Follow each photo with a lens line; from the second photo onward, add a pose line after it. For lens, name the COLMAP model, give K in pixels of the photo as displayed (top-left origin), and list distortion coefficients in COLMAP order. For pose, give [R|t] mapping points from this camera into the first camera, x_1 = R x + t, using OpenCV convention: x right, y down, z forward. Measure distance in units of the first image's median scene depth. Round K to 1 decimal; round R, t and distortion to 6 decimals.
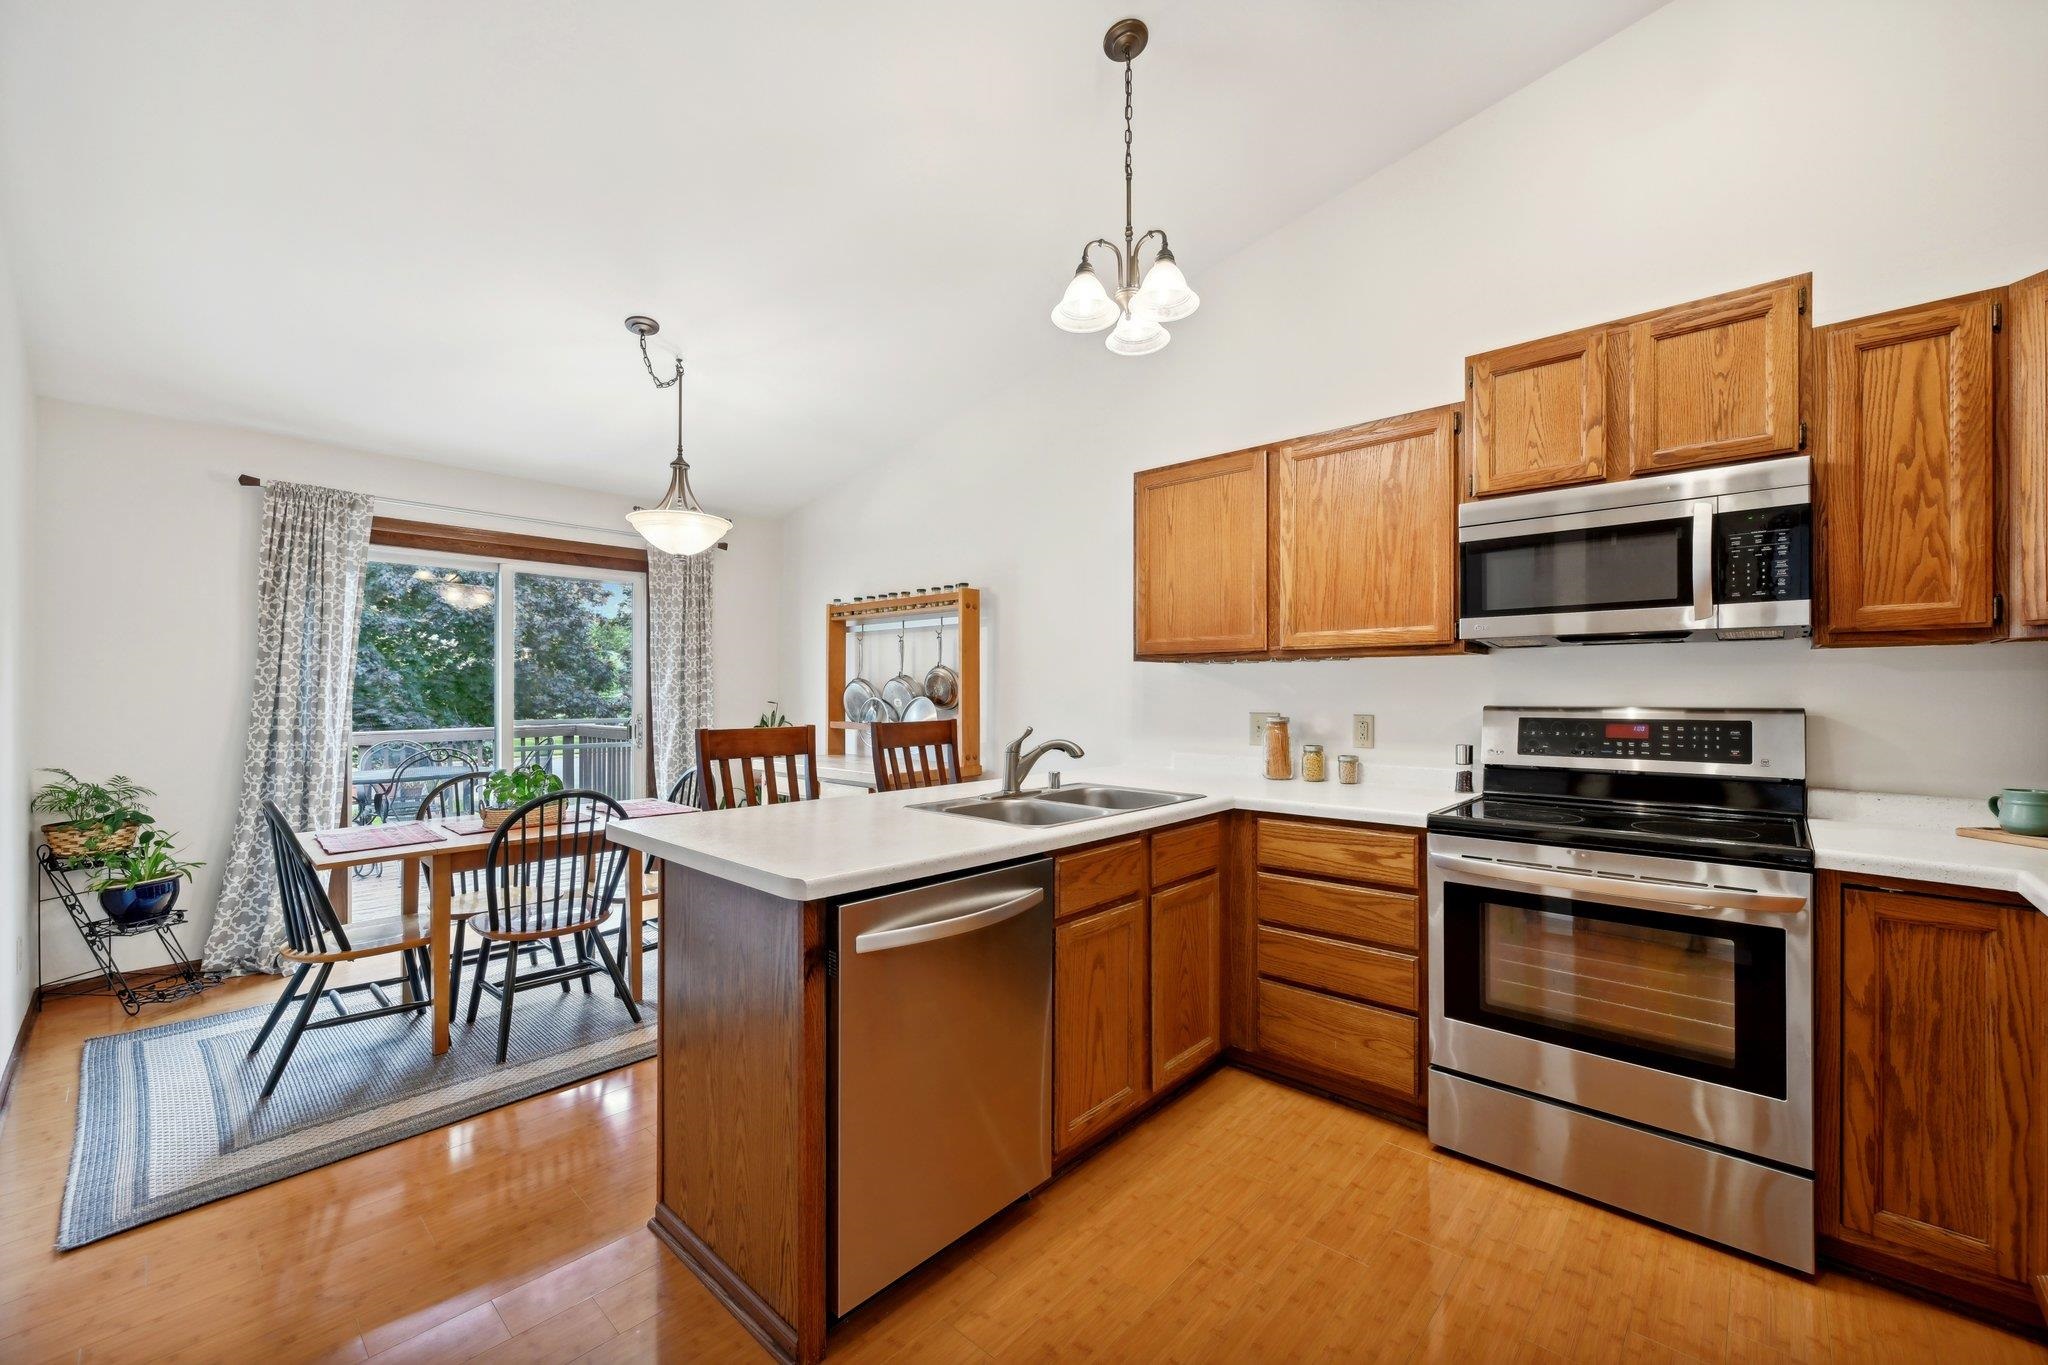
lens RADIAL K [[808.9, 0, 1026.0], [0, 808.9, 688.3], [0, 0, 1]] dist [-0.002796, 0.000193]
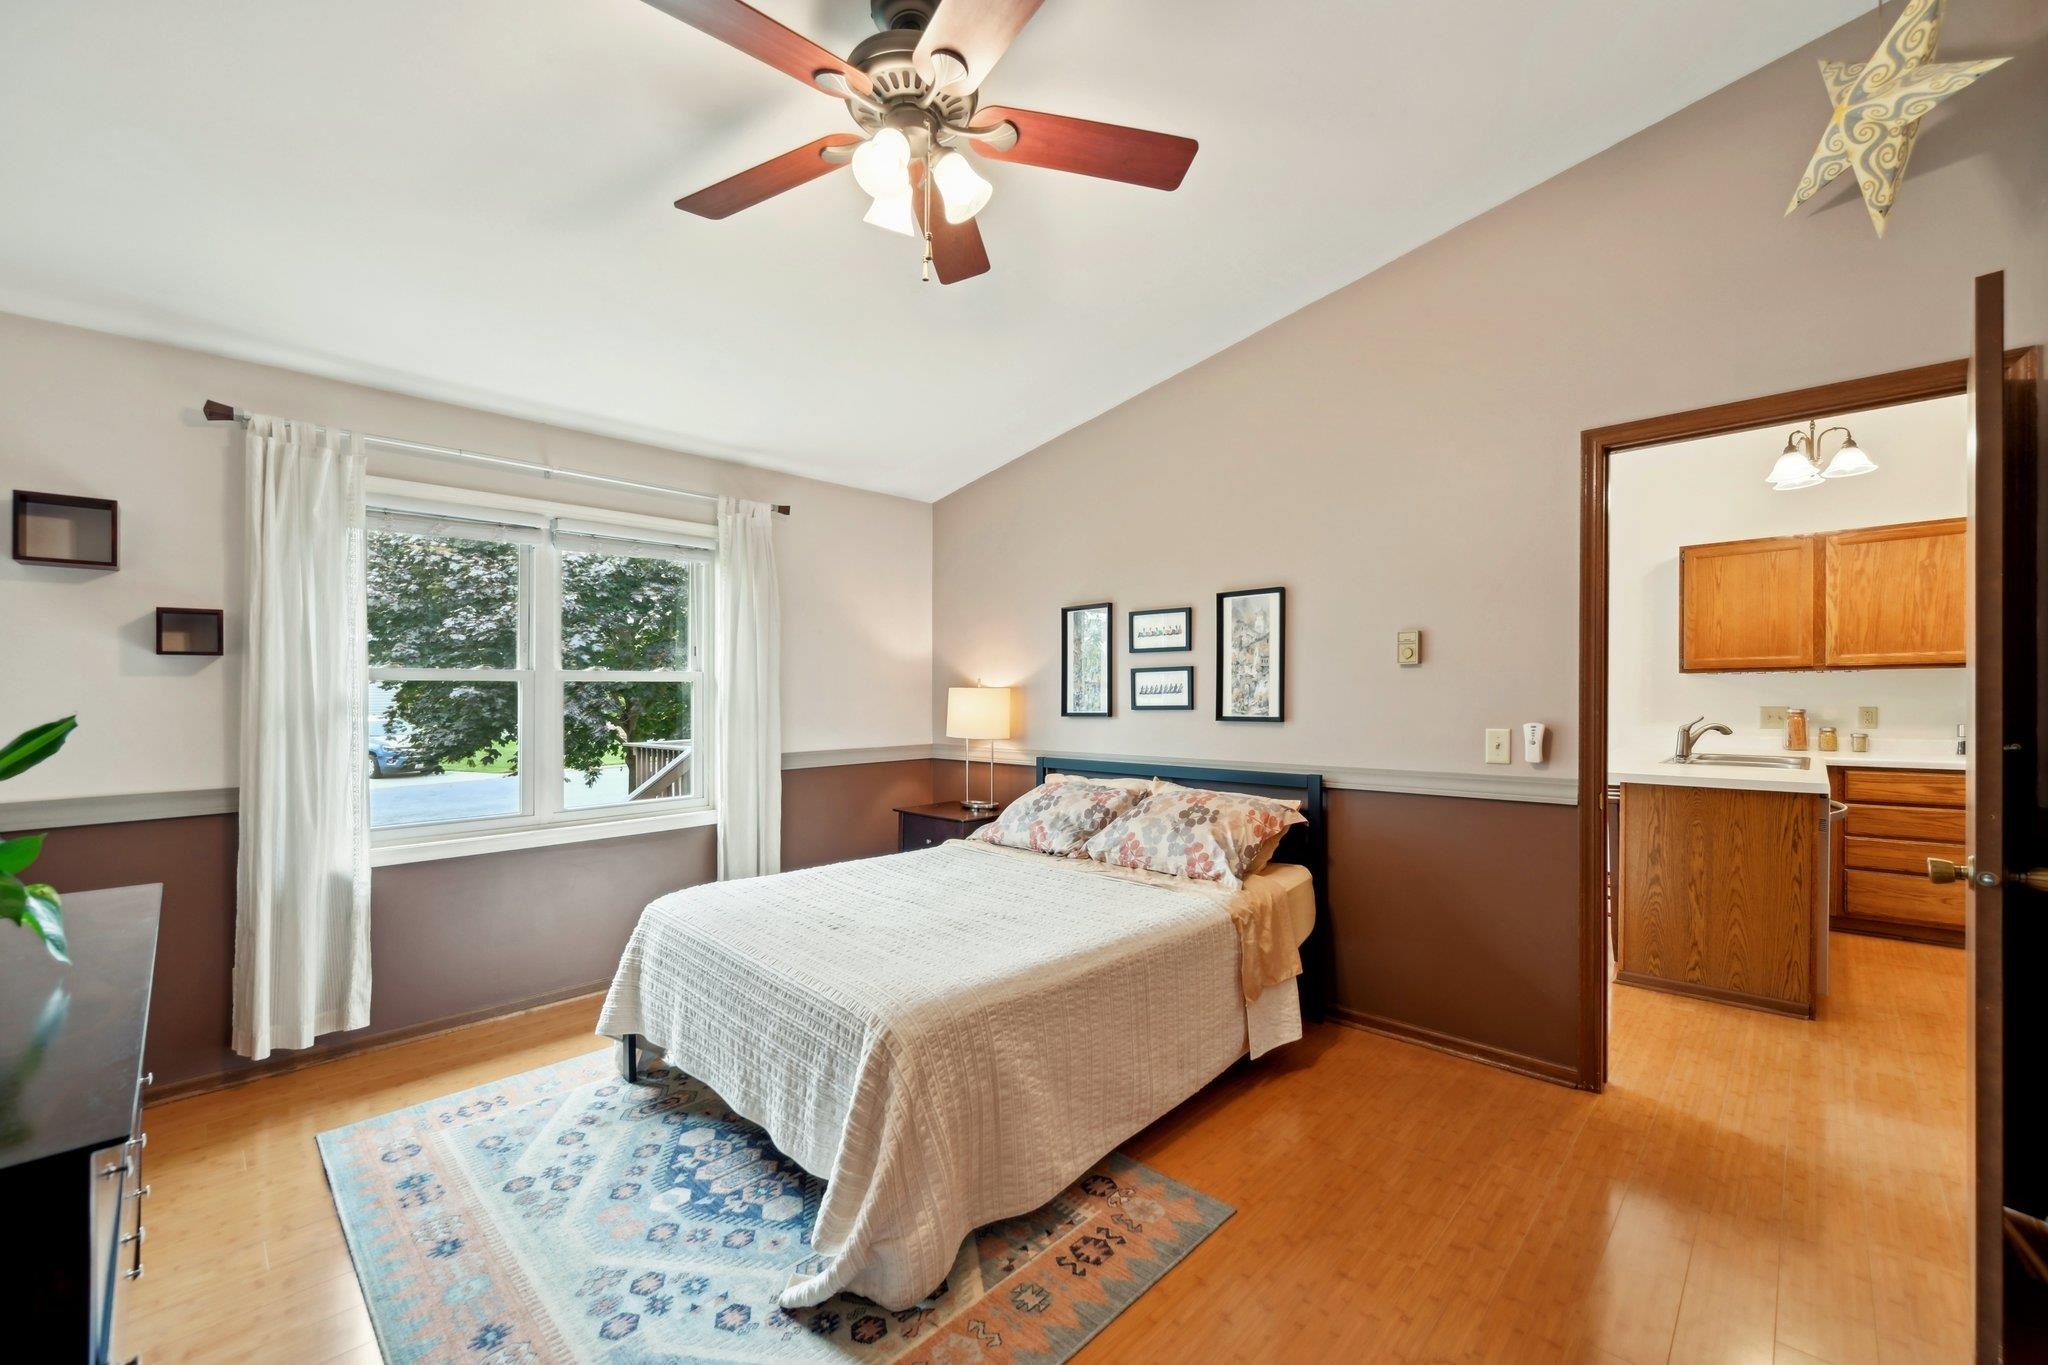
lens RADIAL K [[808.9, 0, 1028.3], [0, 808.9, 692.1], [0, 0, 1]] dist [-0.002796, 0.000193]
pose [[0.999585, -0.012700, -0.025841, -1.195811], [0.012672, 0.999919, -0.001248, -0.014238], [0.025855, 0.000920, 0.999665, -0.603376]]
